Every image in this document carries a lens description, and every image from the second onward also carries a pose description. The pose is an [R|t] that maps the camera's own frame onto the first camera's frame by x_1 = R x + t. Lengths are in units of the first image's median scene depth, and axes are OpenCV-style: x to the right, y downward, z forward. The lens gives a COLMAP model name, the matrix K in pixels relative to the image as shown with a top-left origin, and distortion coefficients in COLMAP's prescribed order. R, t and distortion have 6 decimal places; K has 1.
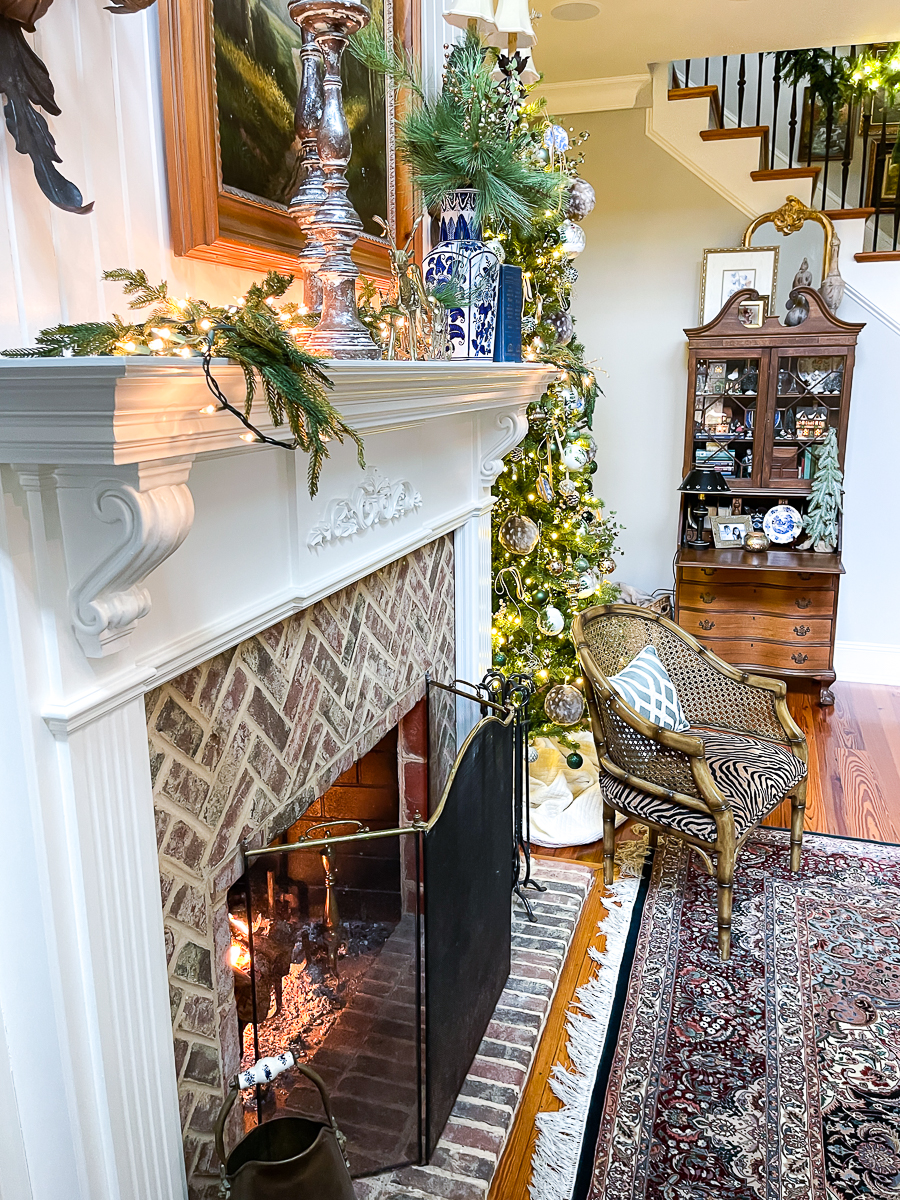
lens RADIAL K [[931.8, 0, 450.4], [0, 931.8, 591.1], [0, 0, 1]] dist [0.078880, -0.117214]
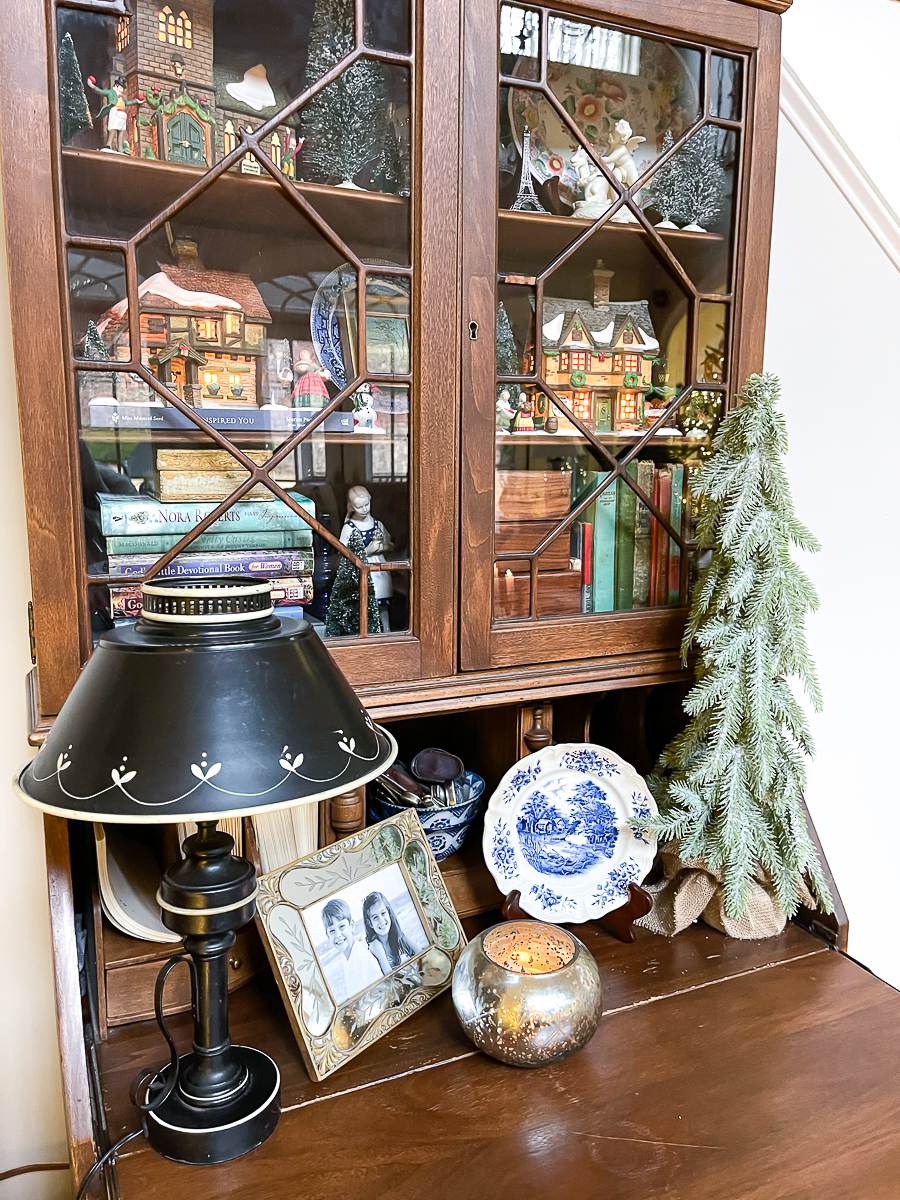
lens RADIAL K [[908.7, 0, 445.1], [0, 908.7, 595.6], [0, 0, 1]] dist [0.104211, -0.151585]
pose [[0.734901, -0.090993, 0.672042, 0.262420], [0.149993, 0.988225, -0.030219, -0.159605], [-0.661379, 0.123010, 0.739896, 1.128680]]
